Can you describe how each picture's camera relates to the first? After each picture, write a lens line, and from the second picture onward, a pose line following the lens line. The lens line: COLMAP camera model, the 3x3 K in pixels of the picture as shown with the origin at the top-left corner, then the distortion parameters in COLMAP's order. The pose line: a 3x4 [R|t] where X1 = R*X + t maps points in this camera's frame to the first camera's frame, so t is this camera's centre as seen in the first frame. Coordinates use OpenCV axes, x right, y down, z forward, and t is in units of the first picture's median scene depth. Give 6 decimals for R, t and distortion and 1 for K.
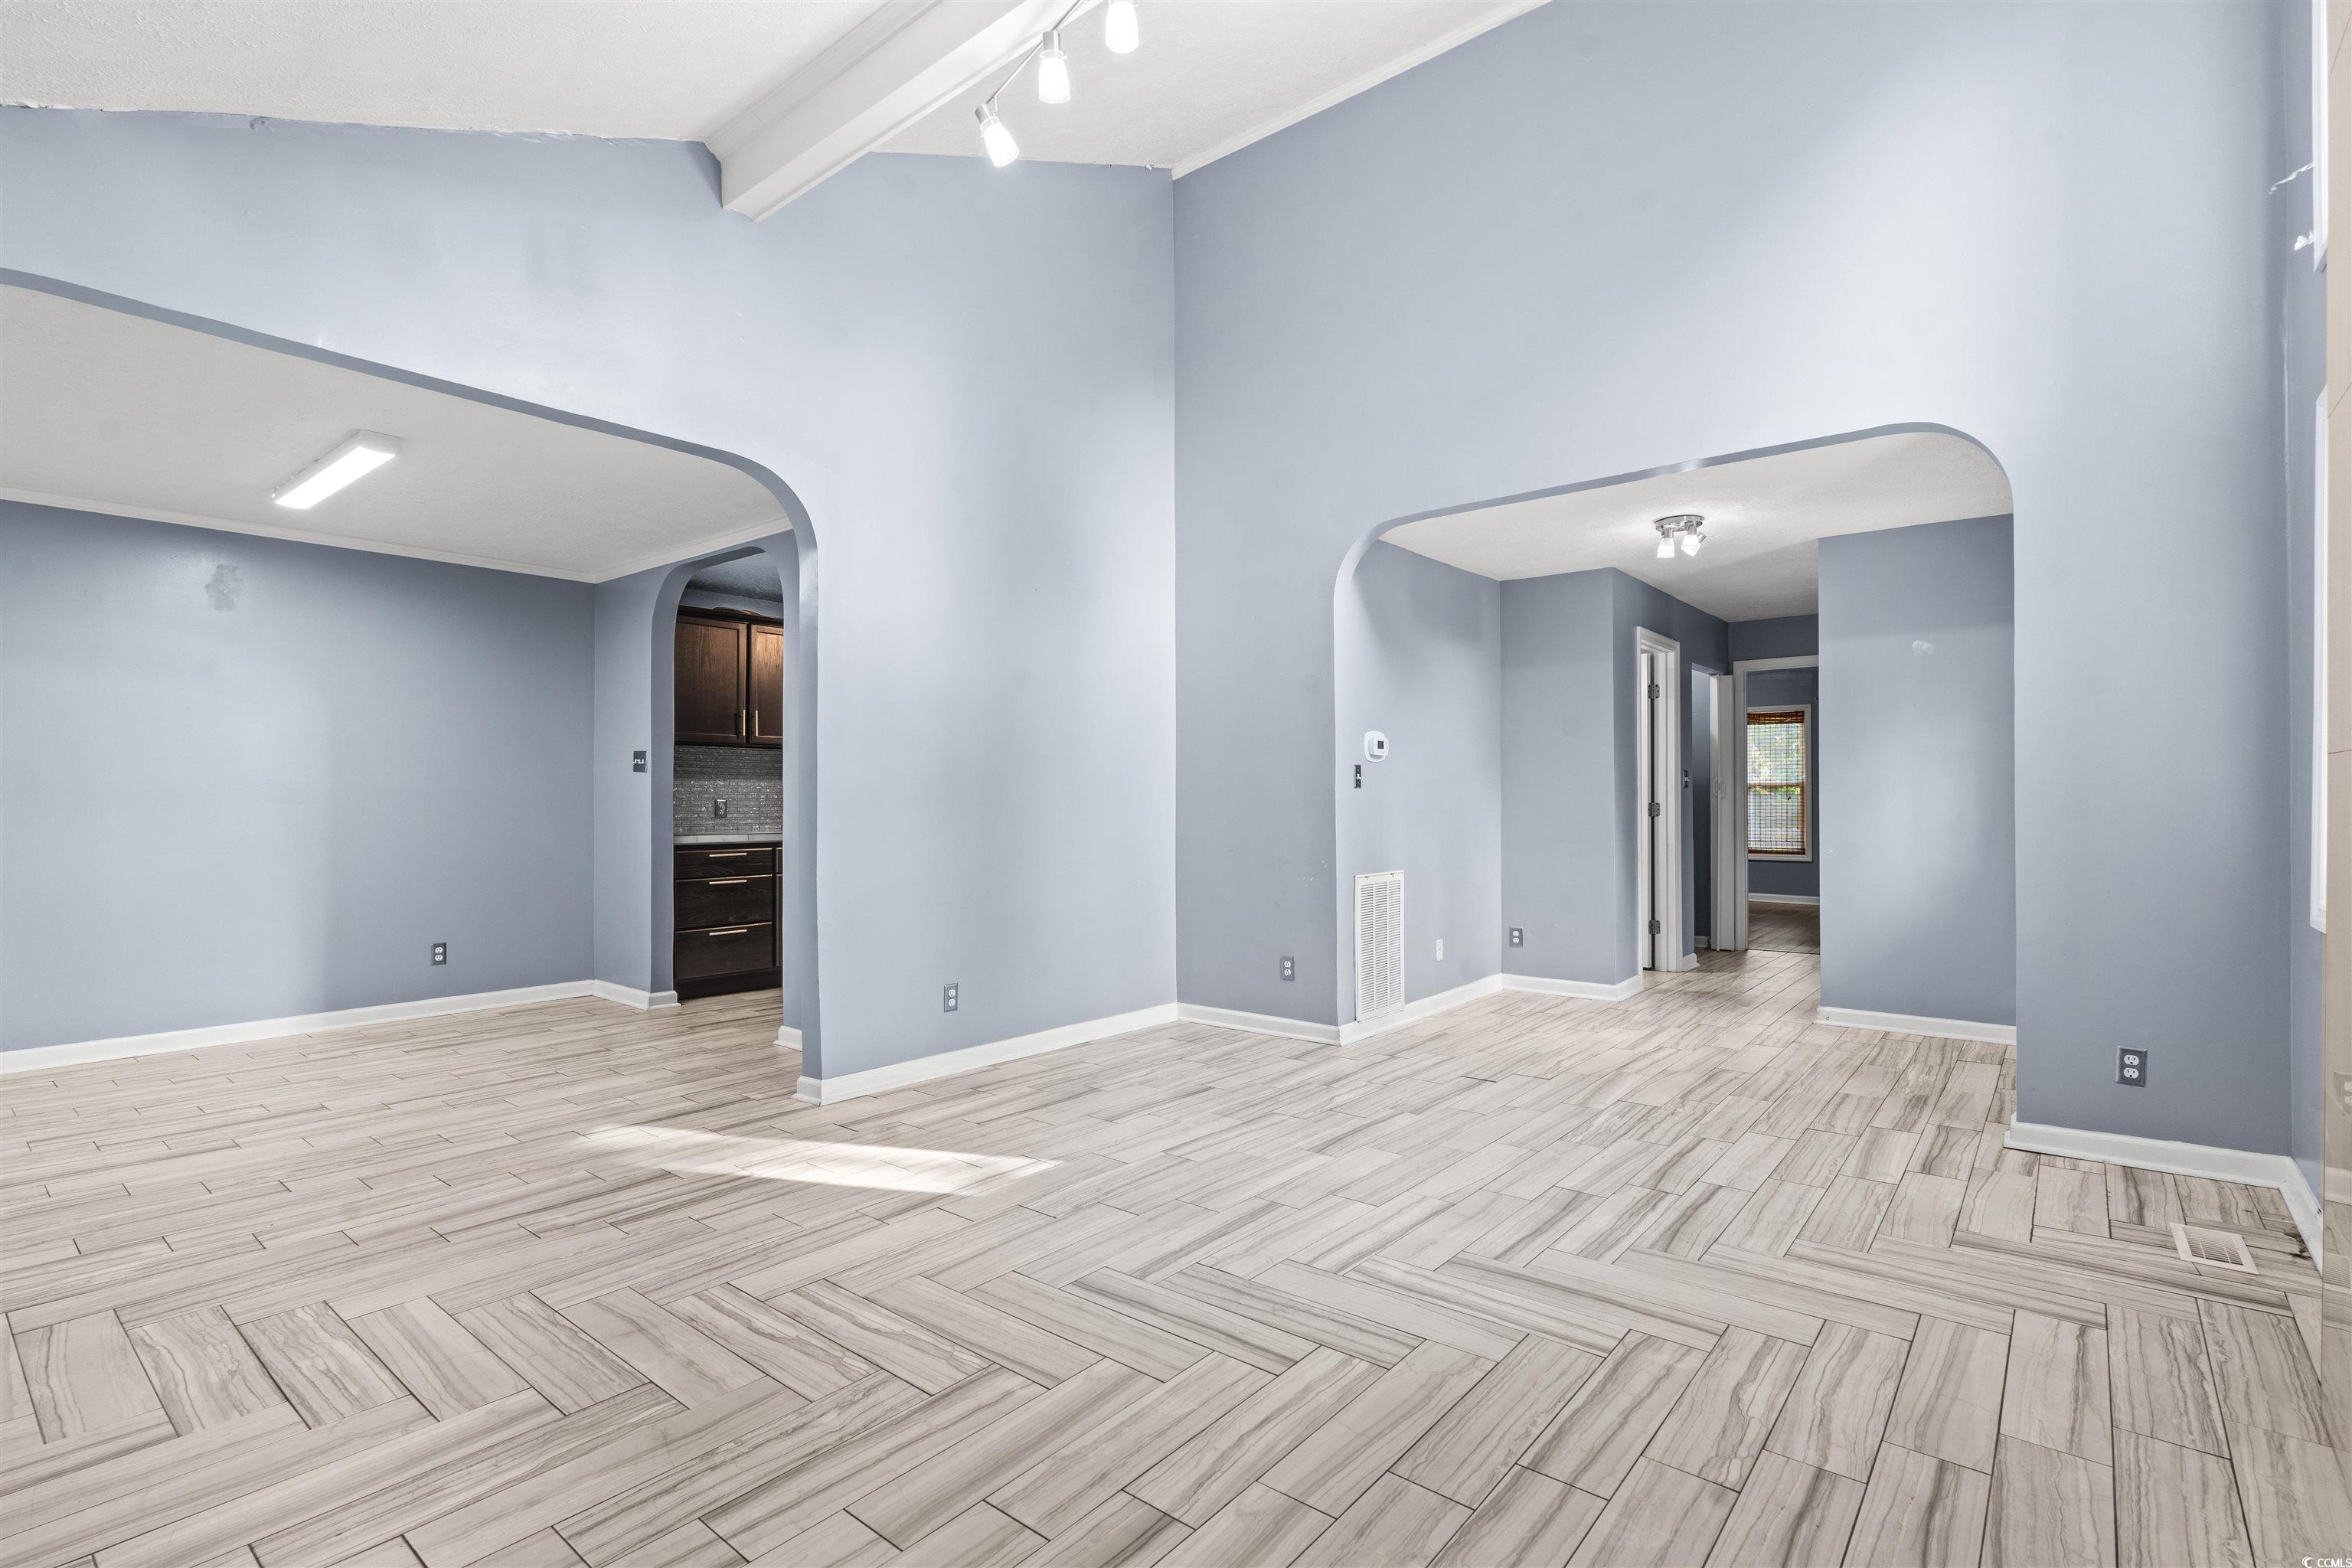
lens RADIAL K [[1110.2, 0, 1176.4], [0, 1110.2, 788.7], [0, 0, 1]] dist [0.000601, -0.001730]
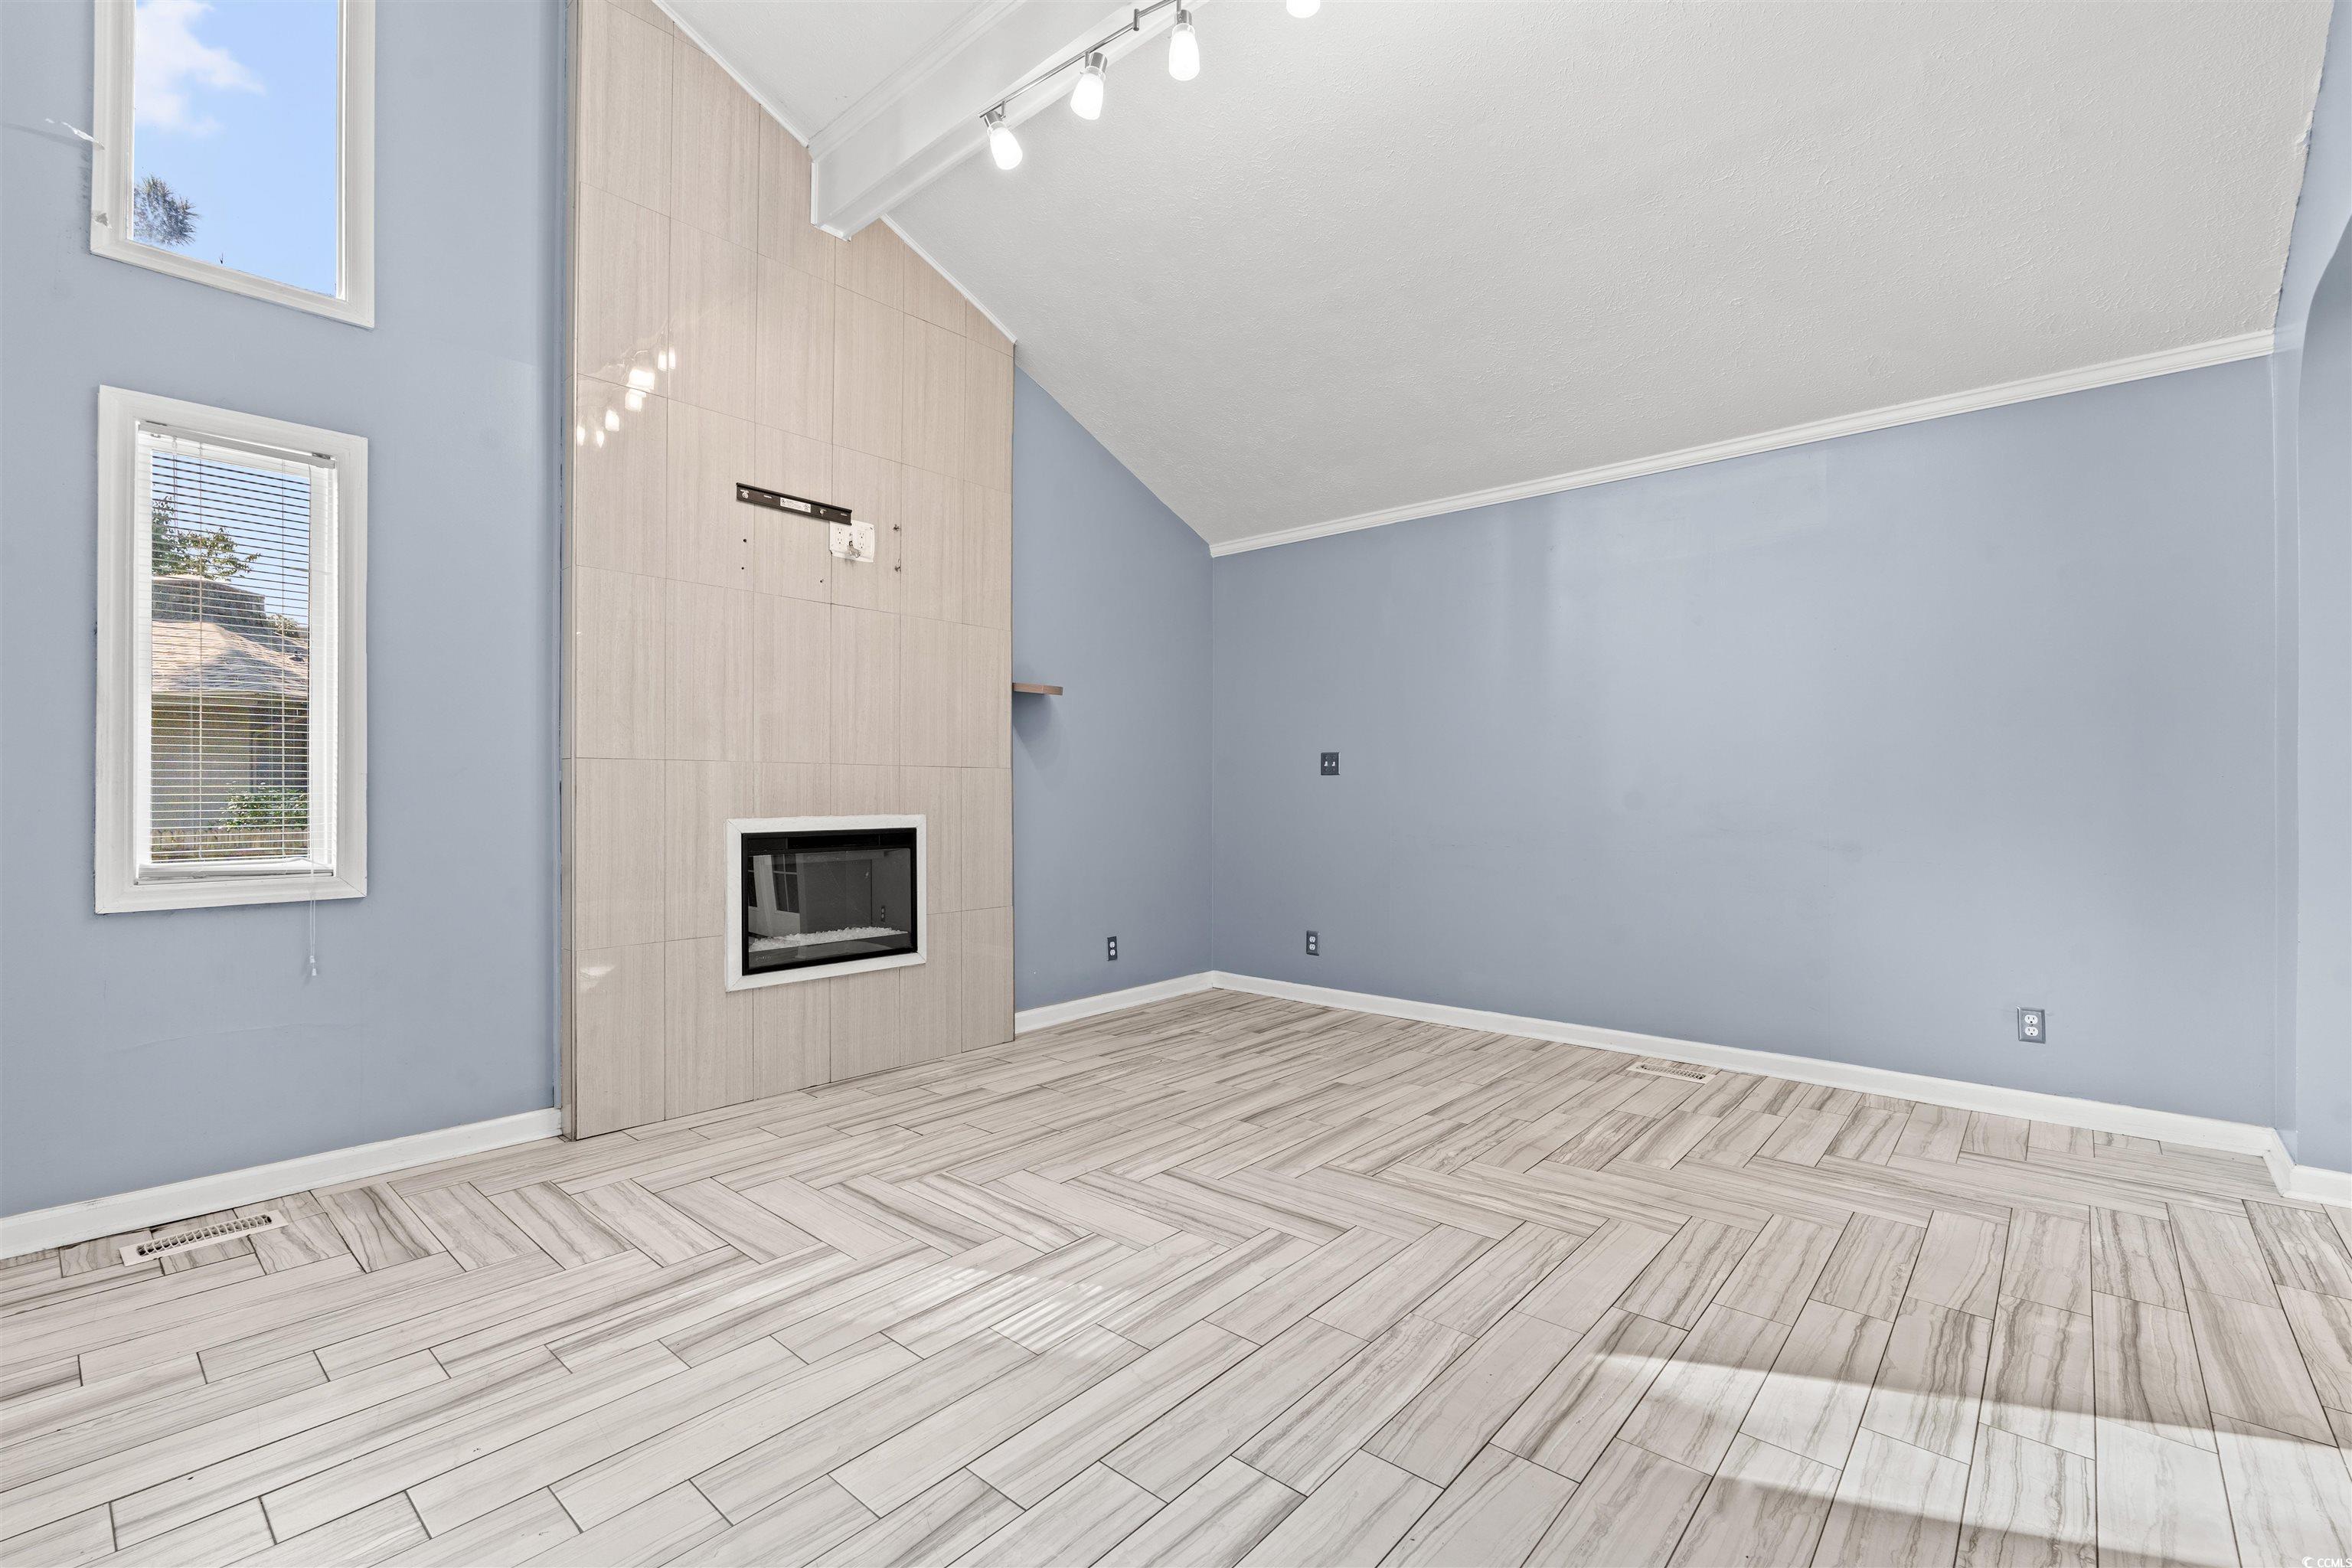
lens RADIAL K [[1028.2, 0, 1178.3], [0, 1028.2, 786.3], [0, 0, 1]] dist [-0.004270, -0.000446]
pose [[-0.999607, 0.002368, 0.027924, 0.042842], [0.002196, 0.999979, -0.006171, 0.020967], [-0.027938, -0.006107, -0.999591, 2.094031]]
